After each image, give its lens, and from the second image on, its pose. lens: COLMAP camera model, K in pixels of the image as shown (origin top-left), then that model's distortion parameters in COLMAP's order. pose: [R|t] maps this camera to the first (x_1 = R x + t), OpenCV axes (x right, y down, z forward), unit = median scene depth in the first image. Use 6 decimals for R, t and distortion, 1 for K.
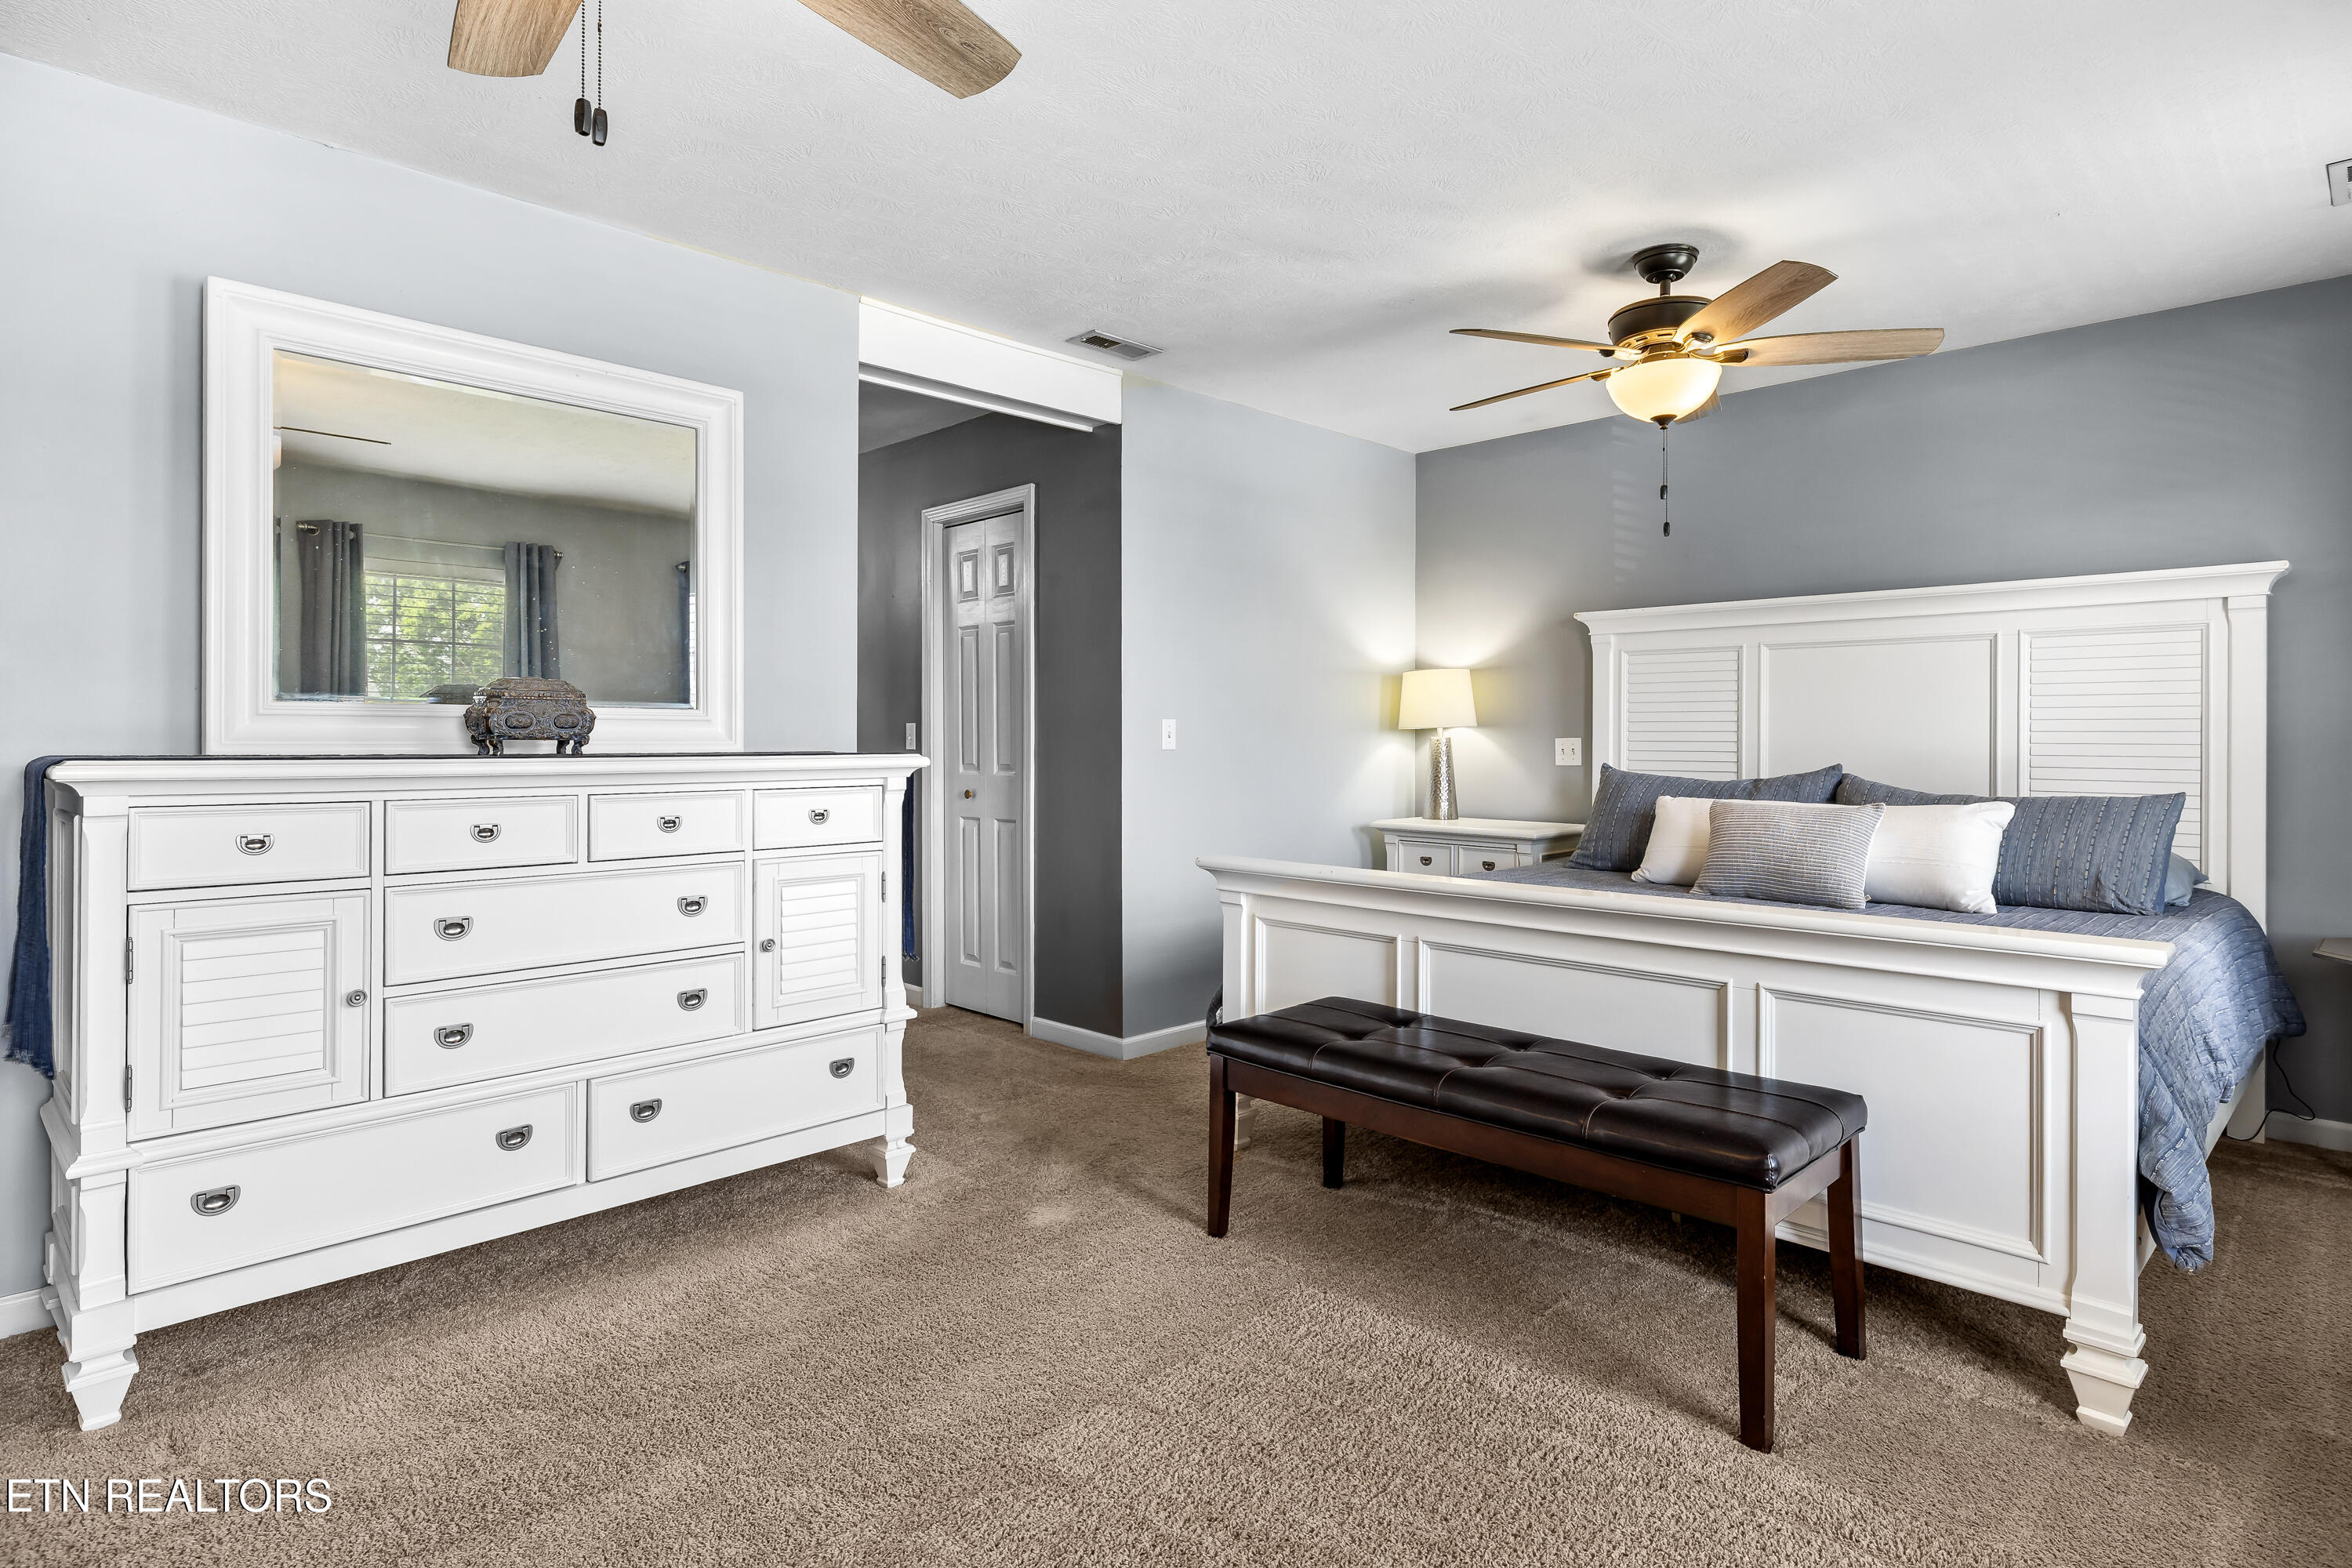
lens RADIAL K [[1242.2, 0, 1173.7], [0, 1242.2, 743.0], [0, 0, 1]] dist [0.000493, -0.000331]
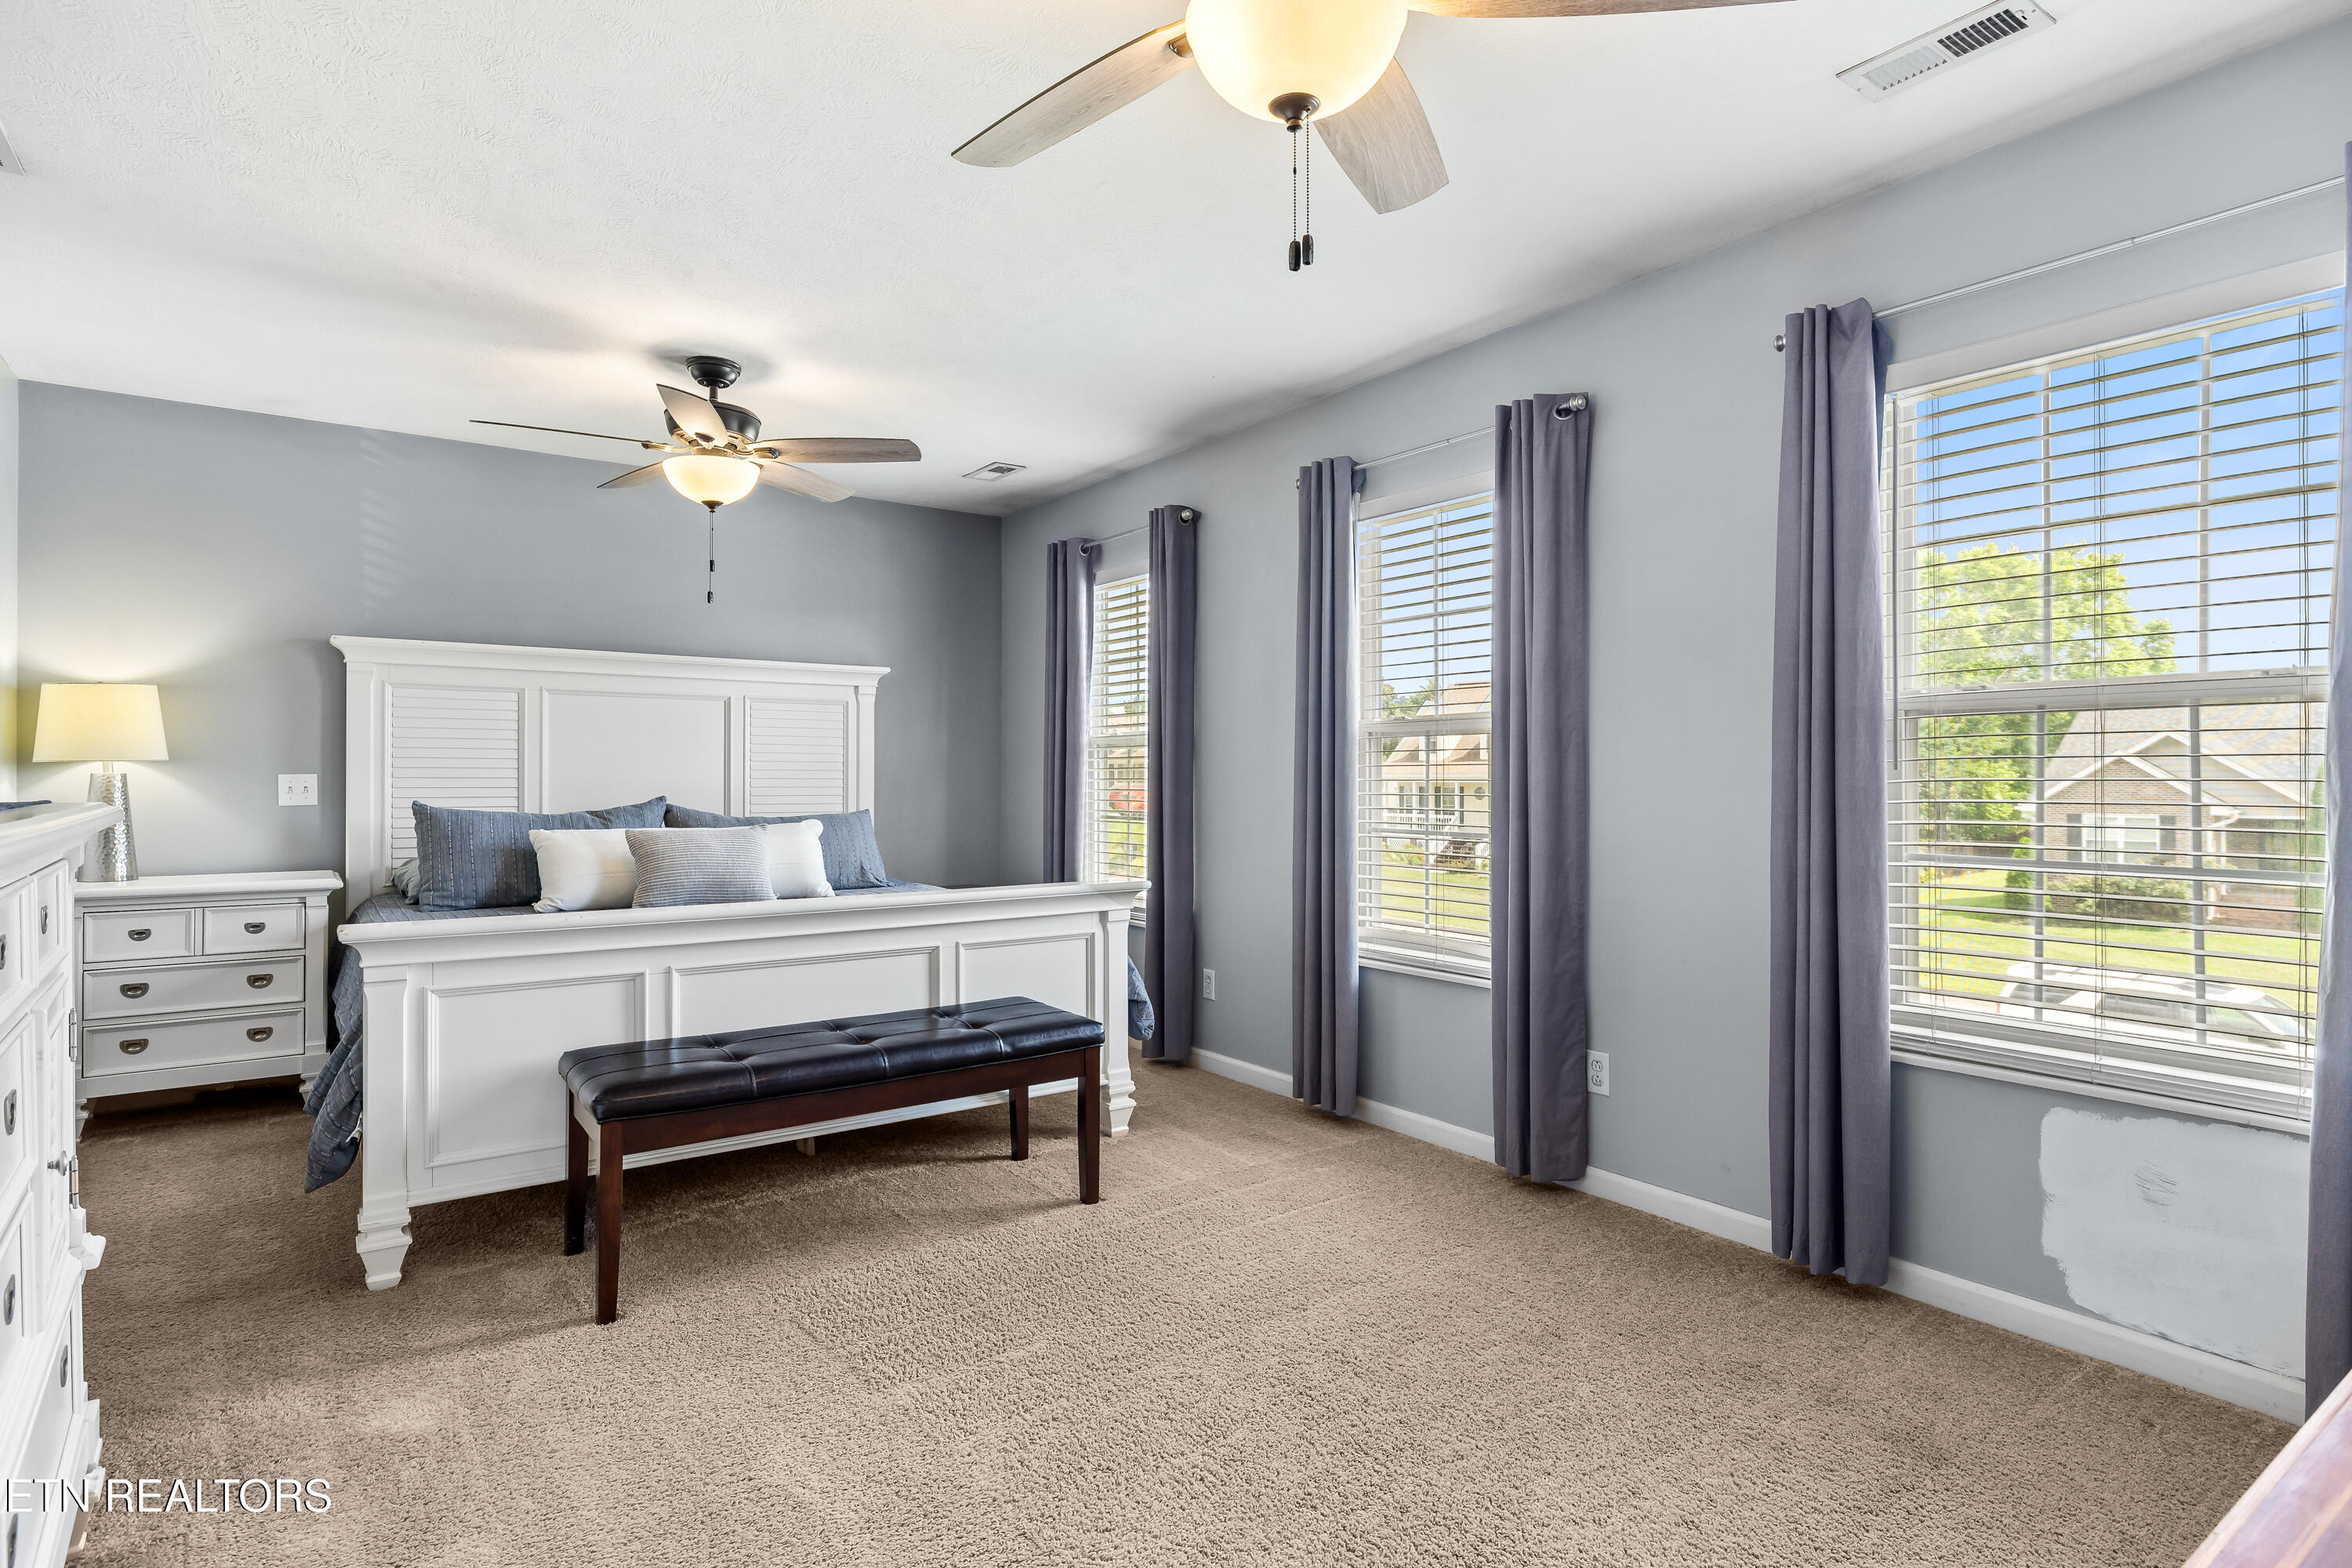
lens RADIAL K [[1205.1, 0, 1176.0], [0, 1205.1, 784.0], [0, 0, 1]] dist [0.001407, 0.000052]
pose [[0.153603, -0.007948, 0.988101, -0.629690], [0.003584, 0.999966, 0.007486, -0.001957], [-0.988126, 0.002391, 0.153626, 0.368889]]
